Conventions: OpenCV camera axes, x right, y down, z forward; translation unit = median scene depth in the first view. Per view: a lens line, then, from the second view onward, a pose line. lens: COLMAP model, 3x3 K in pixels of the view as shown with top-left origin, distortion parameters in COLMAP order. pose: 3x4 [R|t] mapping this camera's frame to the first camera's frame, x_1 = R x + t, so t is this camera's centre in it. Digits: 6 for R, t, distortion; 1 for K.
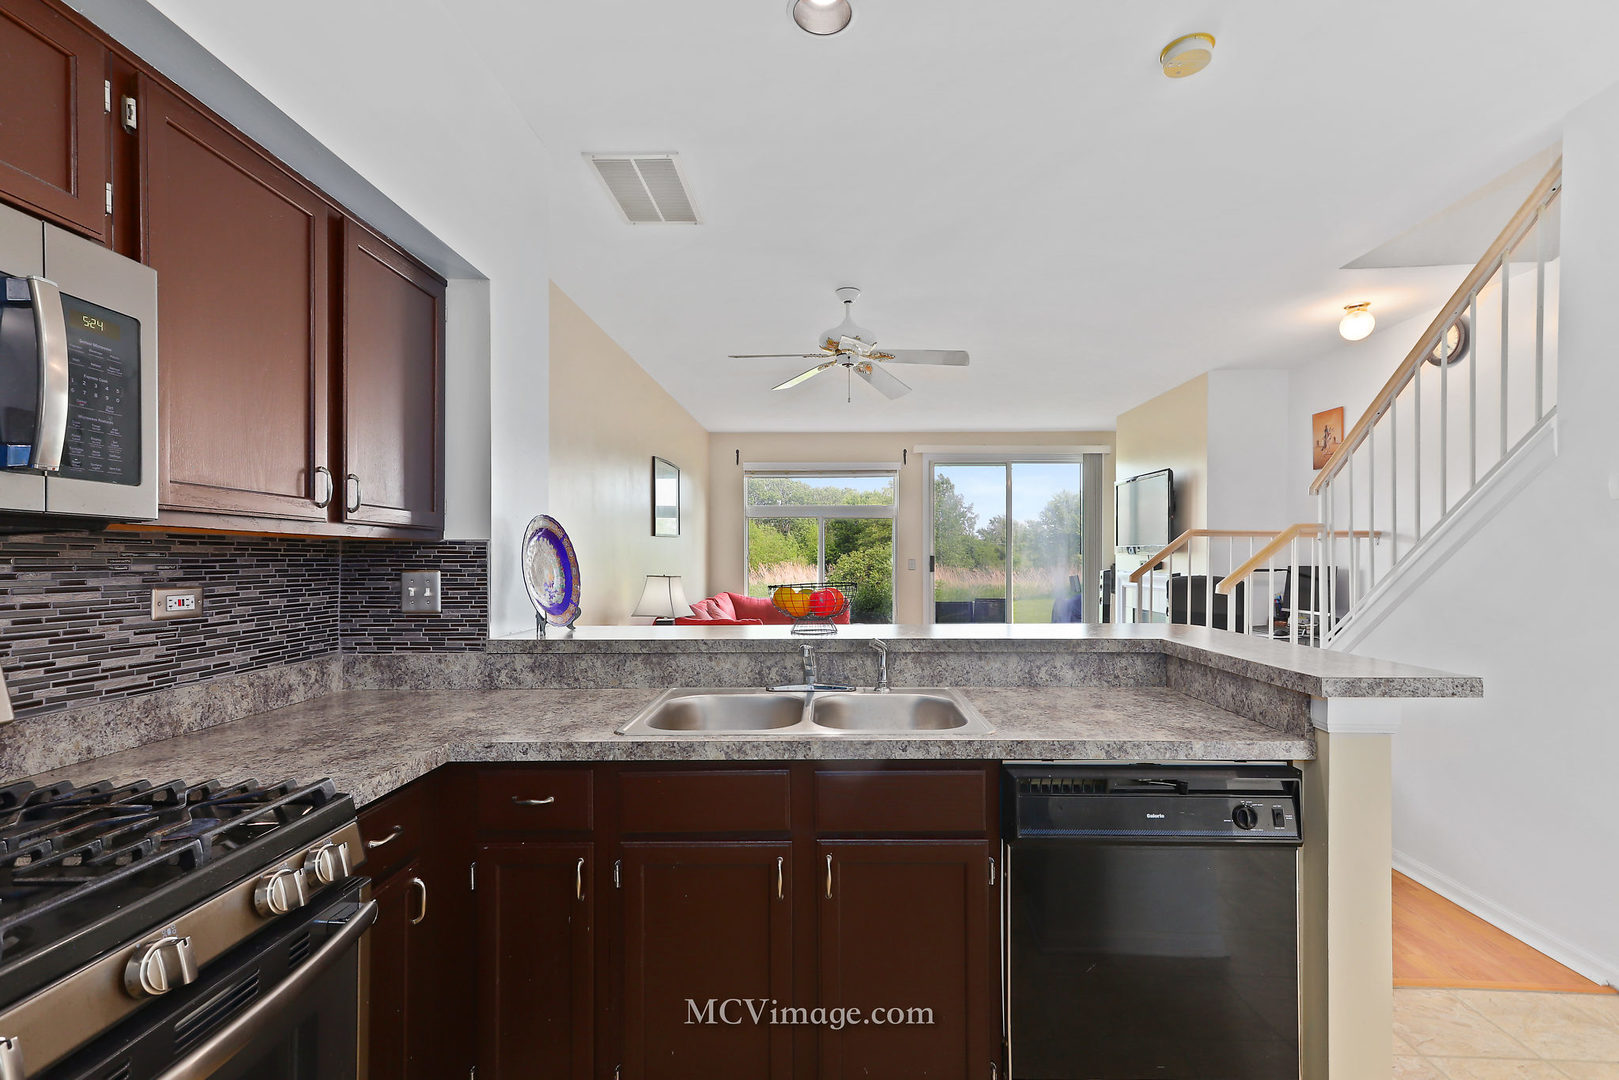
lens RADIAL K [[705.4, 0, 815.7], [0, 705.4, 555.2], [0, 0, 1]] dist [0.012828, 0.001607]
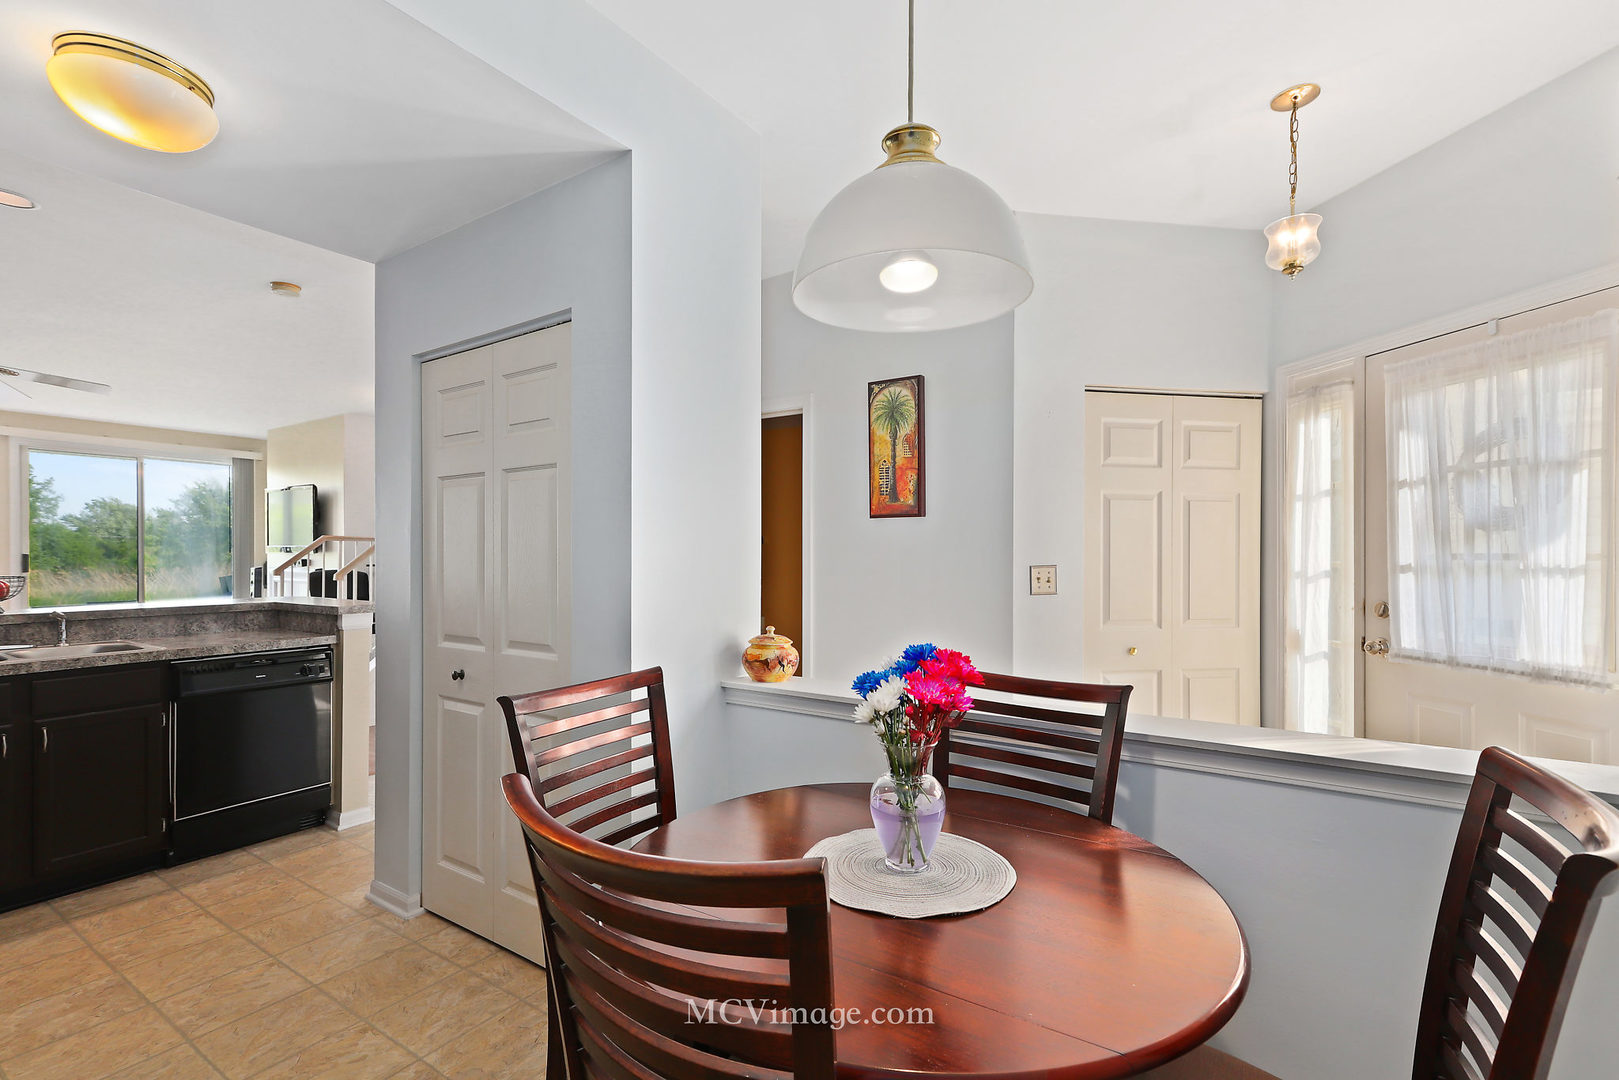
lens RADIAL K [[705.4, 0, 787.0], [0, 705.4, 562.4], [0, 0, 1]] dist [0.012828, 0.001607]
pose [[0.525886, -0.010197, 0.850494, -0.136254], [-0.001998, 0.999911, 0.013224, -0.004202], [-0.850552, -0.008653, 0.525819, -0.393976]]
